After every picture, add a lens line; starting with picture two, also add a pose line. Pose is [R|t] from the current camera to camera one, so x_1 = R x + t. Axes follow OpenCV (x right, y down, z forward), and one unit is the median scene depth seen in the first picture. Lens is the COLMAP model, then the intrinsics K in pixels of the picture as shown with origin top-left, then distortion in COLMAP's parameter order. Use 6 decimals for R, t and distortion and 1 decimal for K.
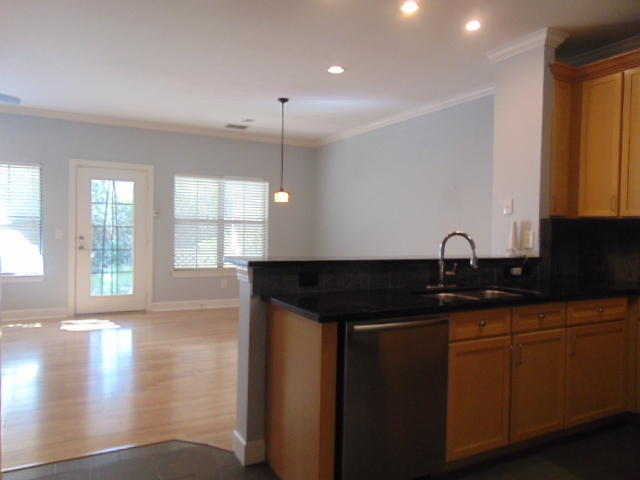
lens RADIAL K [[483.6, 0, 315.8], [0, 483.6, 240.6], [0, 0, 1]] dist [0.001318, 0.041061]
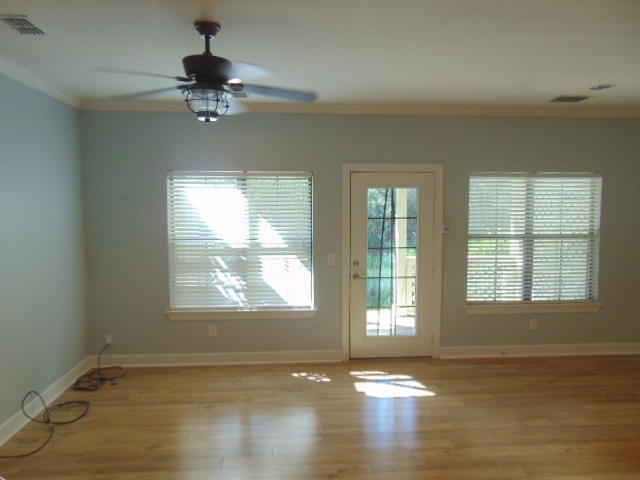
lens RADIAL K [[483.6, 0, 319.9], [0, 483.6, 237.9], [0, 0, 1]] dist [0.001318, 0.041061]
pose [[0.913331, 0.009136, -0.407116, -0.204224], [0.007186, 0.999231, 0.038545, -0.072998], [0.407155, -0.038130, 0.912563, 0.244714]]
